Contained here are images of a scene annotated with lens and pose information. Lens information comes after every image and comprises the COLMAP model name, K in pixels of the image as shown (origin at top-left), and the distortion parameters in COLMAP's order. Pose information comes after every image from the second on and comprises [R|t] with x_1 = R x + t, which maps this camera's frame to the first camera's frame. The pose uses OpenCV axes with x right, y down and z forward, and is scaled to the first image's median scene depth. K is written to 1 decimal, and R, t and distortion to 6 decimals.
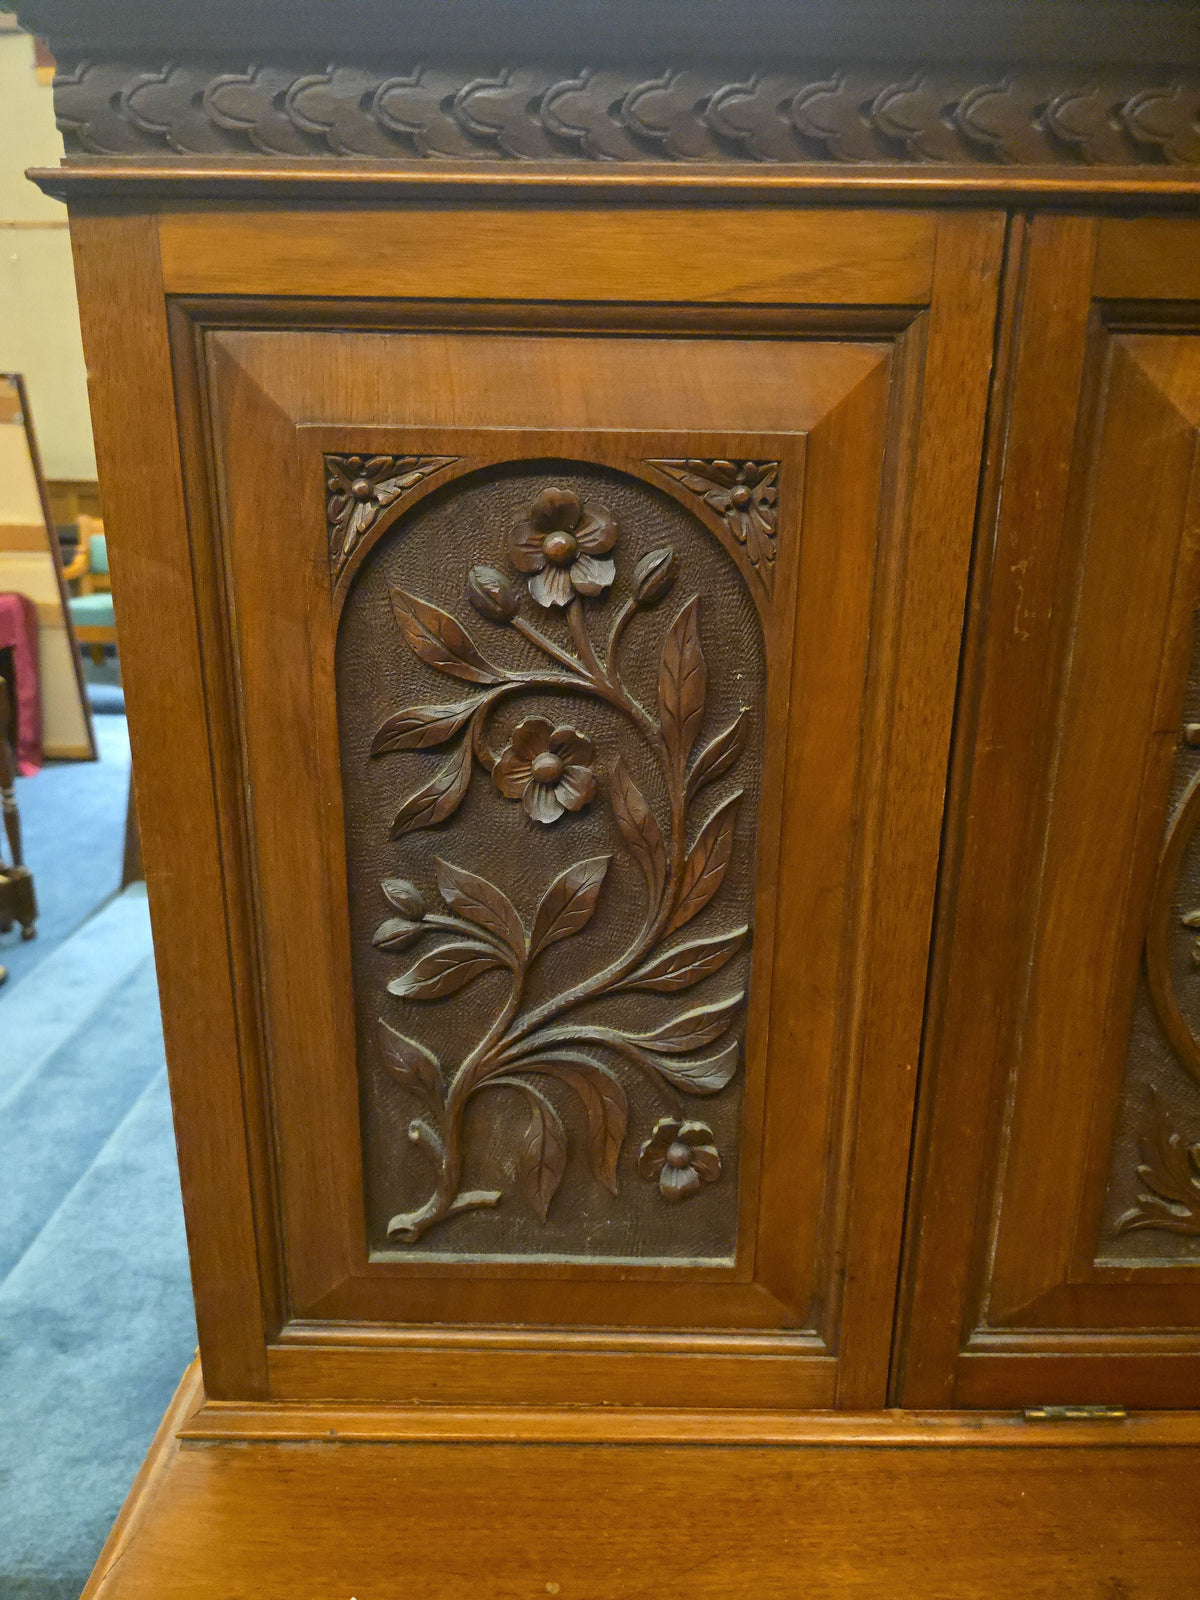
lens RADIAL K [[1097.6, 0, 600.5], [0, 1097.6, 793.3], [0, 0, 1]] dist [0.039735, -0.045400]
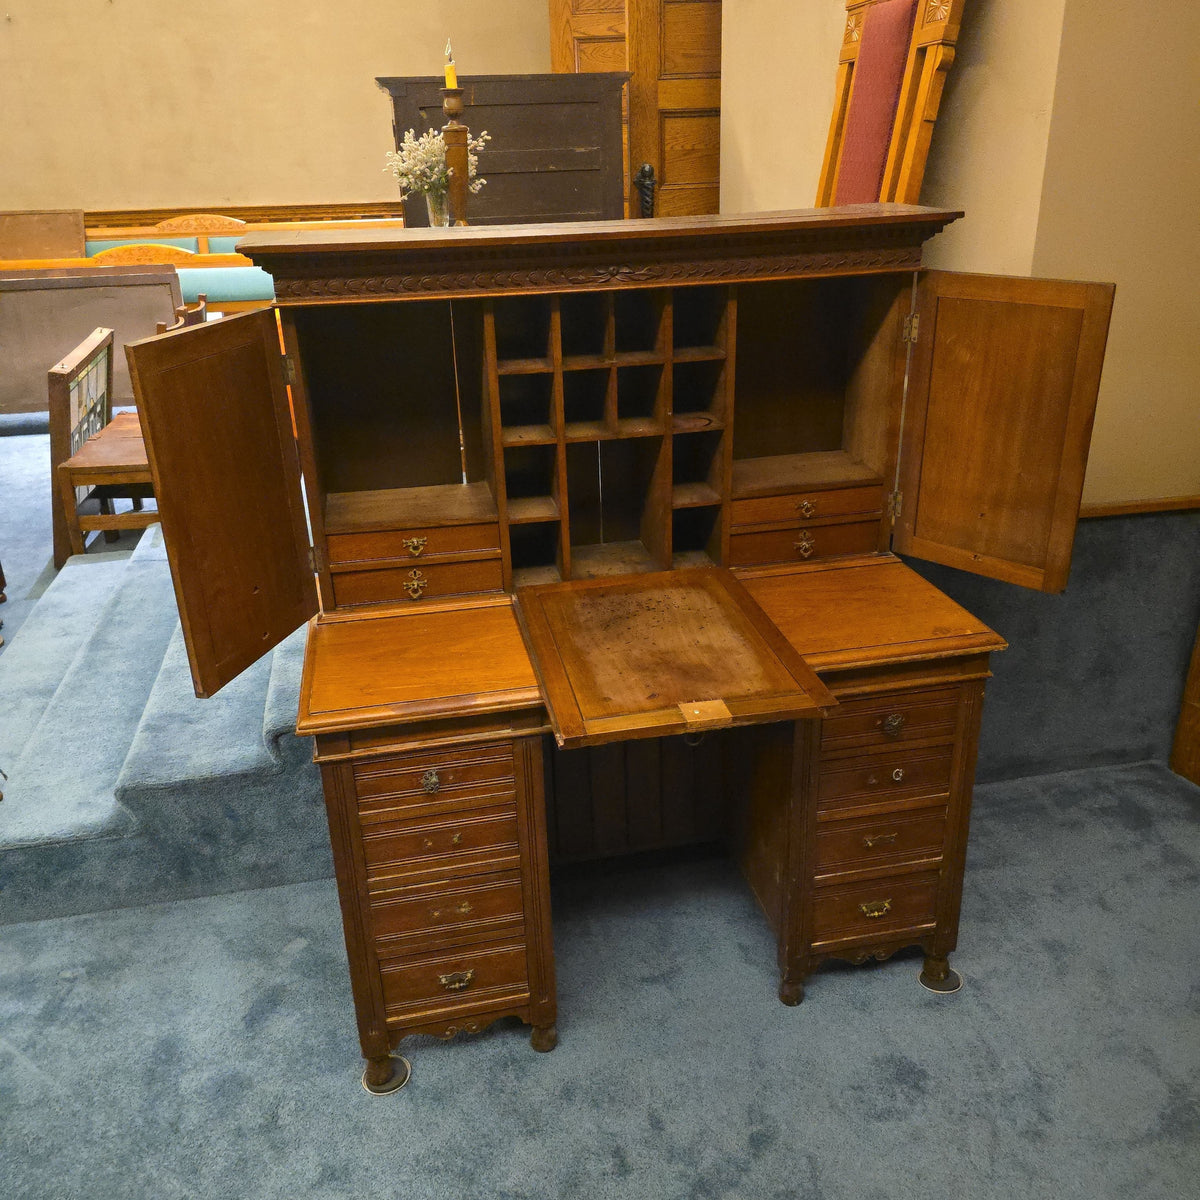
lens RADIAL K [[1094.2, 0, 599.9], [0, 1094.2, 602.1], [0, 0, 1]] dist [0.047706, -0.008901]
pose [[0.978994, -0.111801, 0.170504, -0.083620], [0.091103, 0.987997, 0.124749, 0.156925], [-0.182405, -0.106595, 0.977428, -2.995367]]
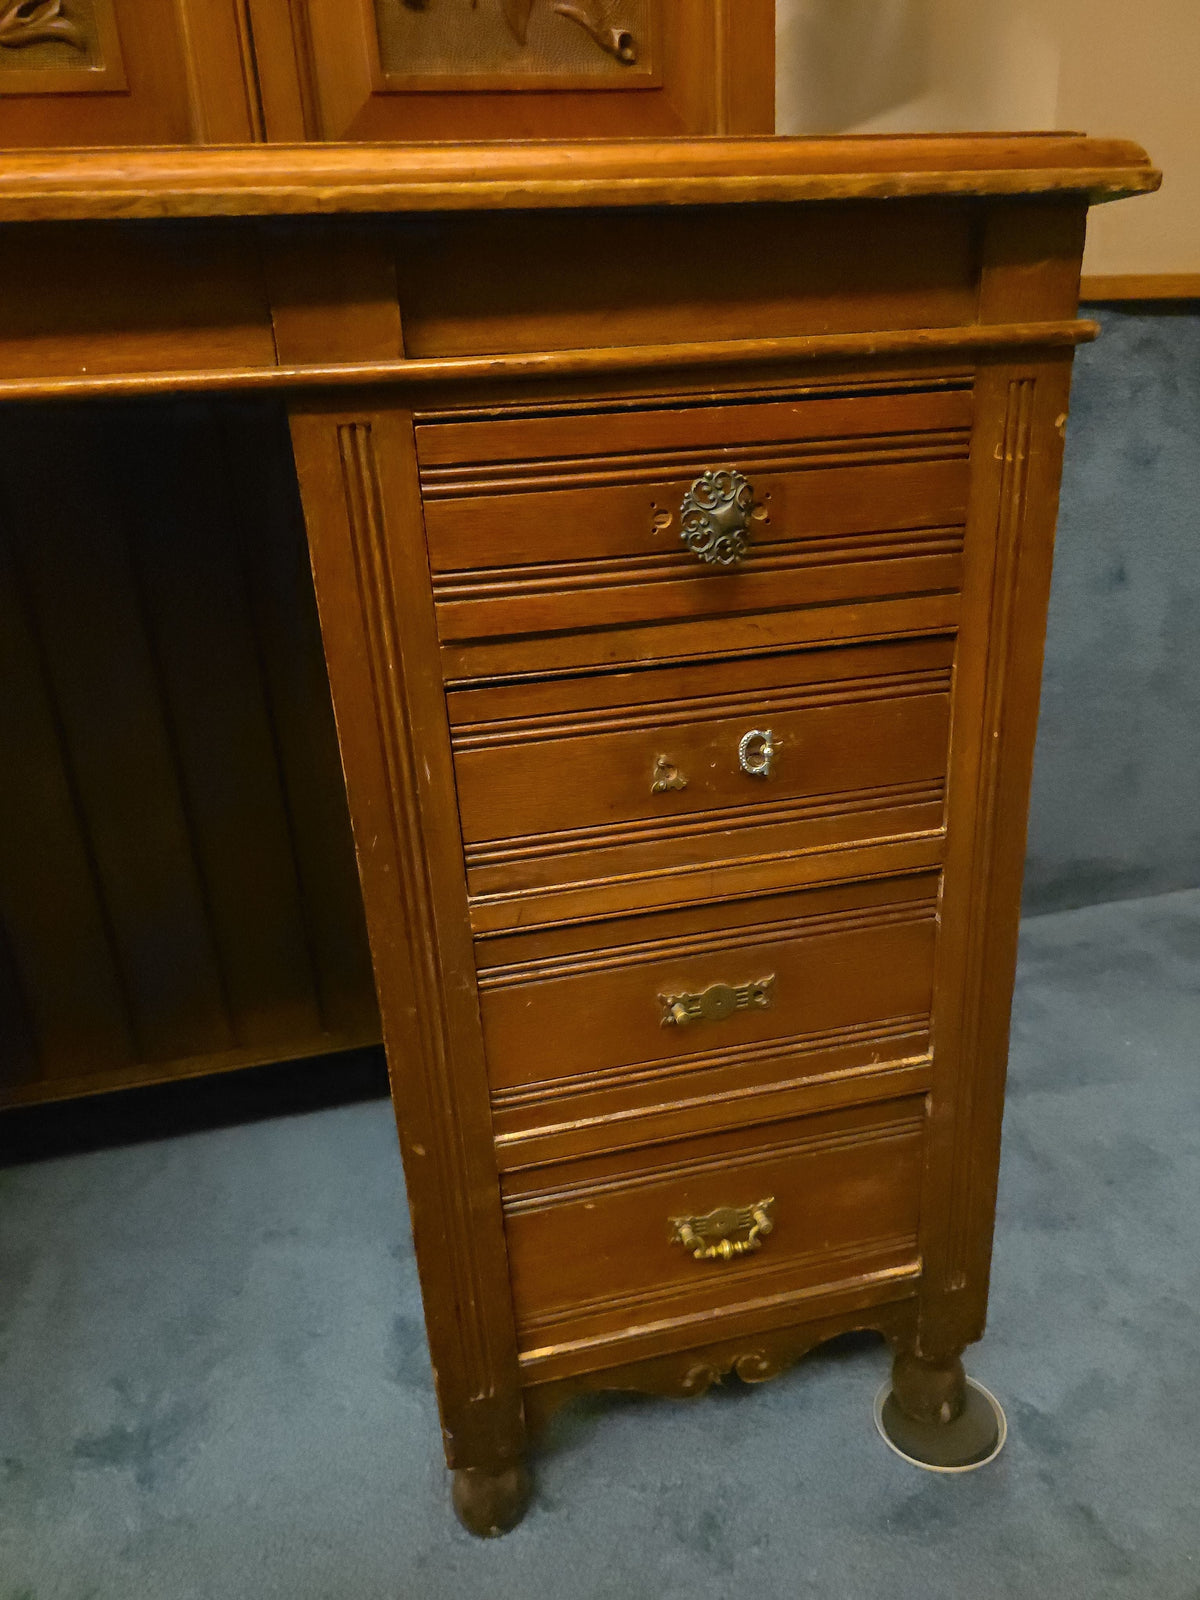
lens RADIAL K [[1111.5, 0, 606.0], [0, 1111.5, 799.3], [0, 0, 1]] dist [0.040978, -0.053675]
pose [[0.973345, -0.133211, 0.186692, 1.210093], [0.117606, 0.988757, 0.092352, 1.284910], [-0.196895, -0.067934, 0.978068, -0.446721]]
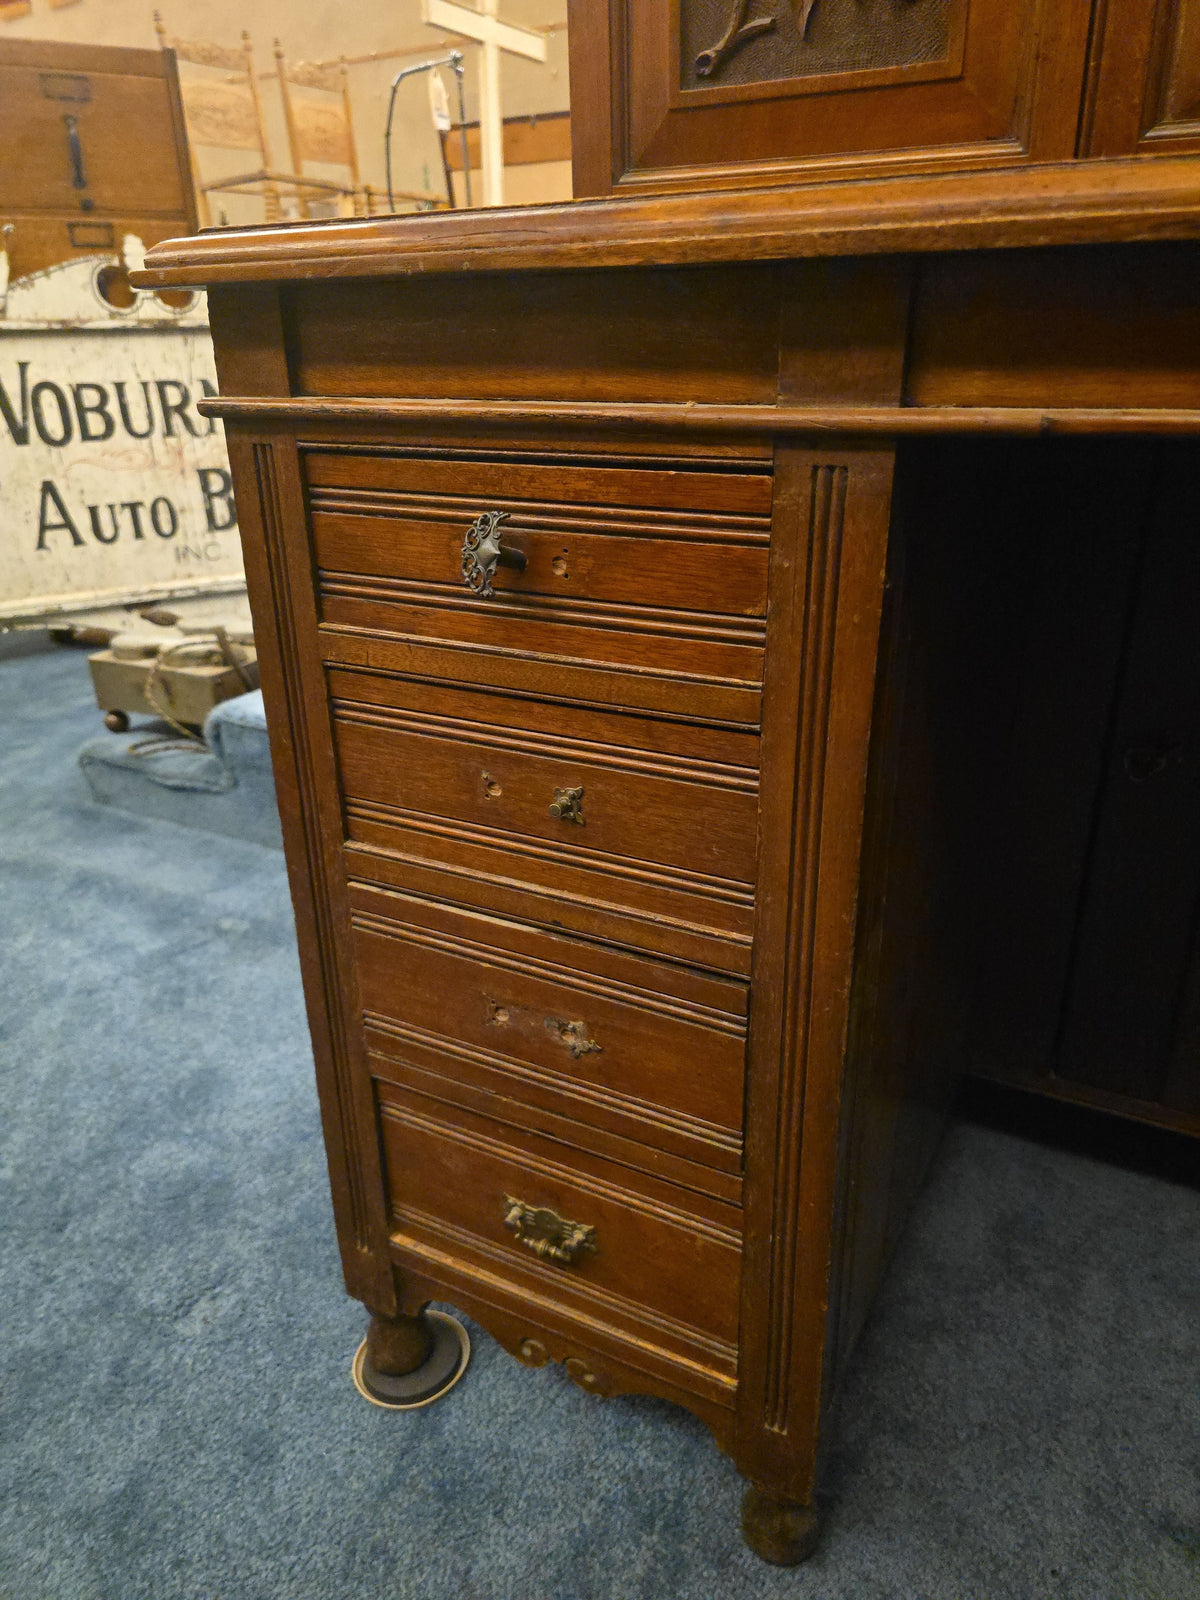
lens RADIAL K [[1100.6, 0, 610.0], [0, 1100.6, 809.3], [0, 0, 1]] dist [0.056620, -0.058918]
pose [[0.879323, 0.170912, -0.444500, 0.522394], [-0.113649, 0.981723, 0.152654, 1.184129], [0.462466, -0.083715, 0.882676, -0.376894]]
